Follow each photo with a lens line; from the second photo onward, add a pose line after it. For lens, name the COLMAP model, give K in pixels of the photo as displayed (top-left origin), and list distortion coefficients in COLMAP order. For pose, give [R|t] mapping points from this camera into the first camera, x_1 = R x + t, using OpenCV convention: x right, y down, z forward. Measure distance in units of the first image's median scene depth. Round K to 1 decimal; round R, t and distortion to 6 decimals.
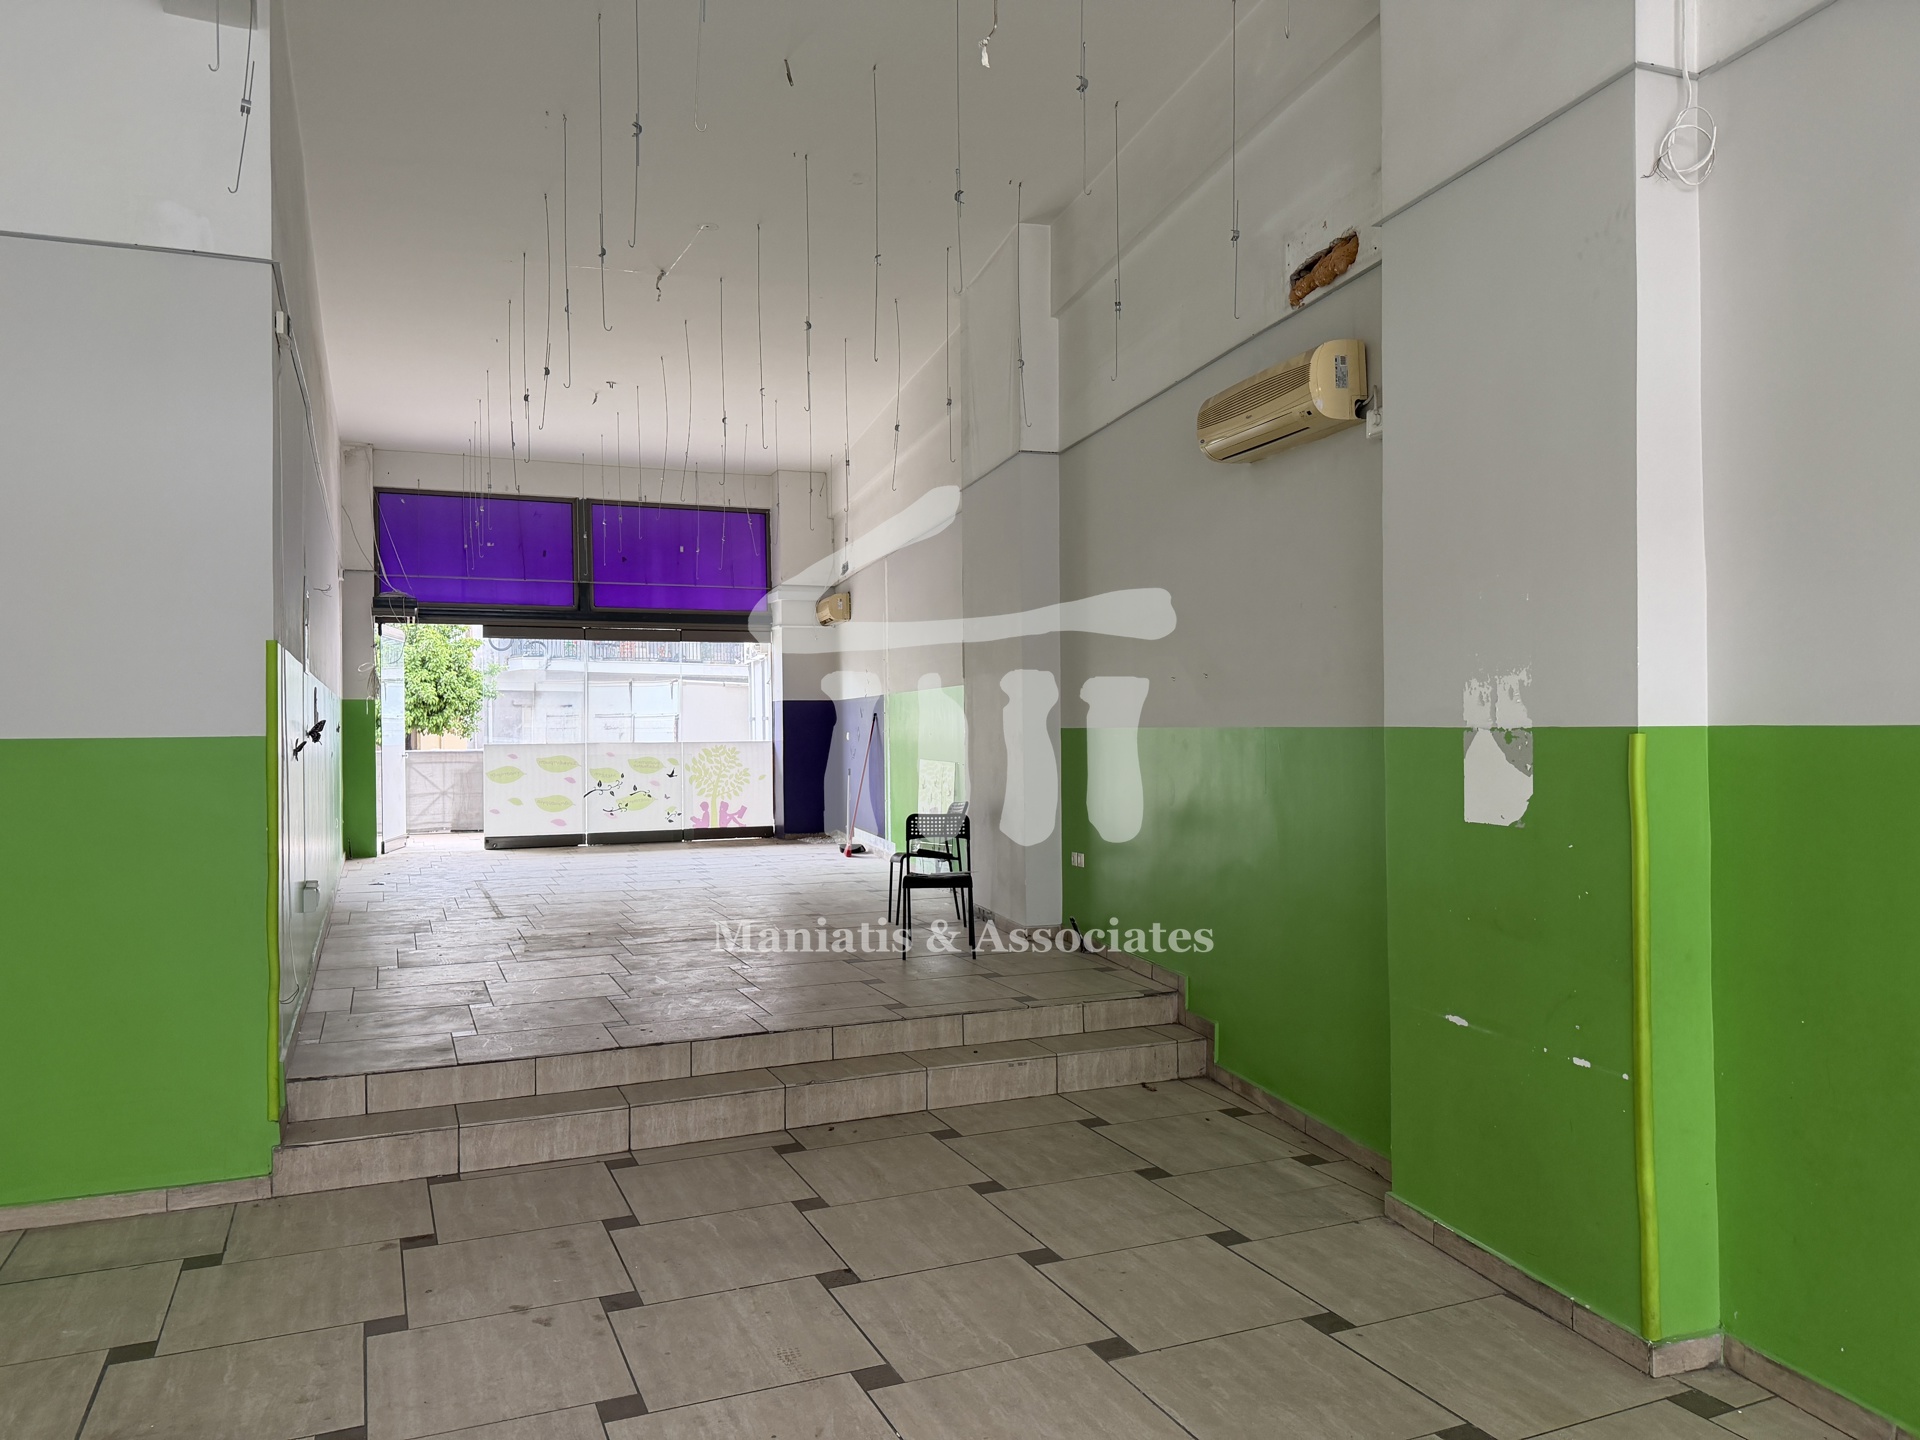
lens RADIAL K [[1348.8, 0, 950.1], [0, 1348.8, 729.2], [0, 0, 1]] dist [0.060896, -0.074047]
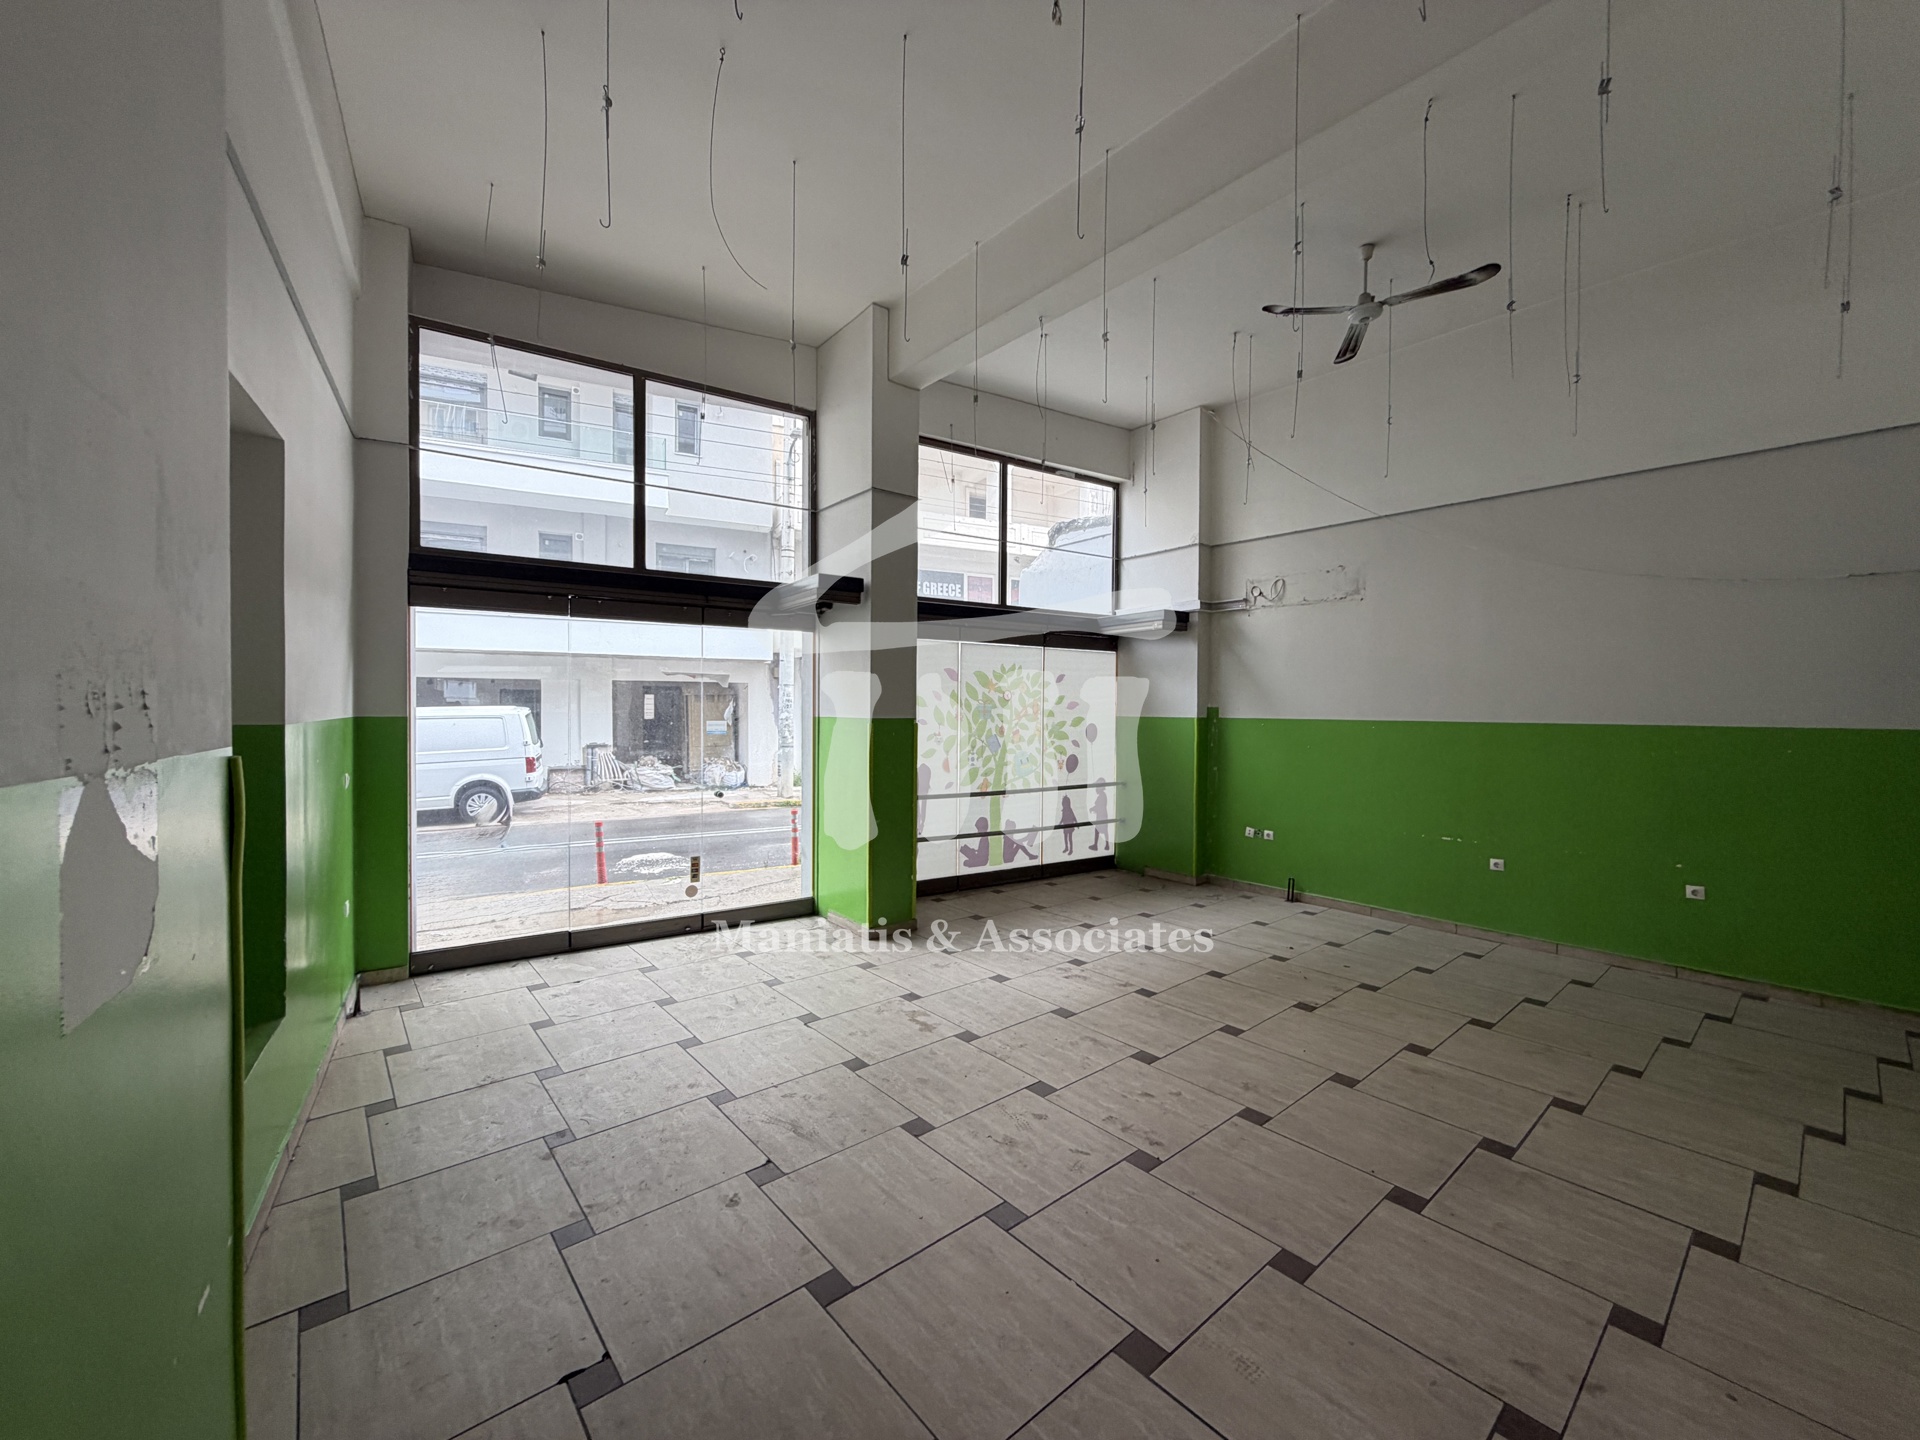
lens RADIAL K [[763.1, 0, 954.0], [0, 763.1, 721.8], [0, 0, 1]] dist [0.000870, -0.000394]
pose [[-0.956029, 0.007699, -0.293171, 0.163047], [0.000312, 0.999681, 0.025238, -0.016702], [0.293272, 0.024037, -0.955727, 0.969385]]
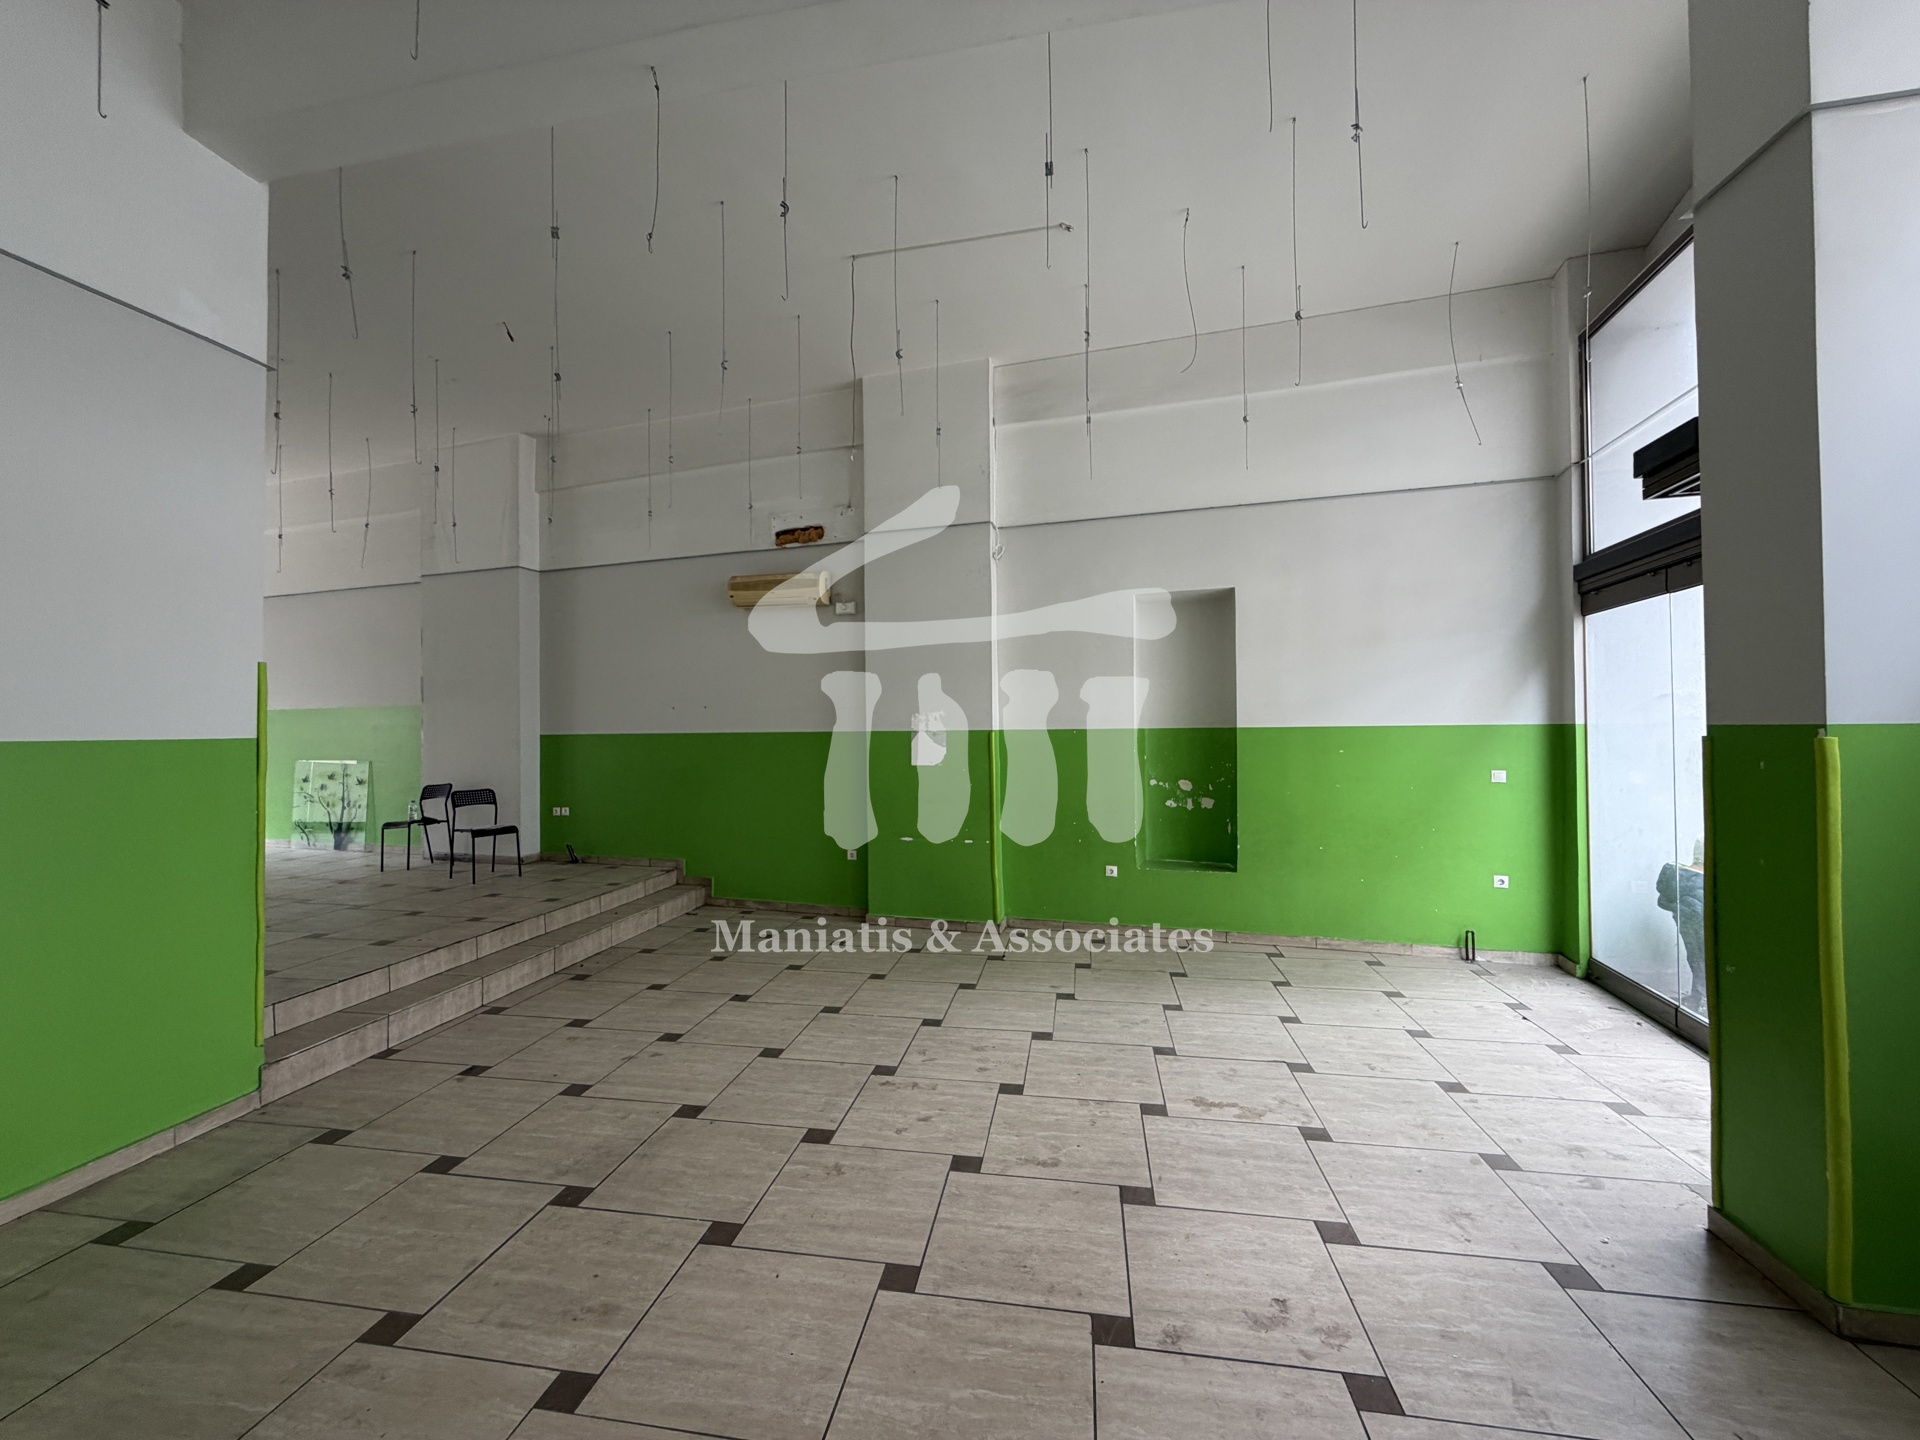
lens RADIAL K [[763.1, 0, 952.3], [0, 763.1, 723.7], [0, 0, 1]] dist [0.000870, -0.000394]
pose [[0.545447, 0.008900, 0.838098, -0.663681], [0.008584, 0.999832, -0.016204, 0.007505], [-0.838101, 0.016033, 0.545279, 0.072163]]
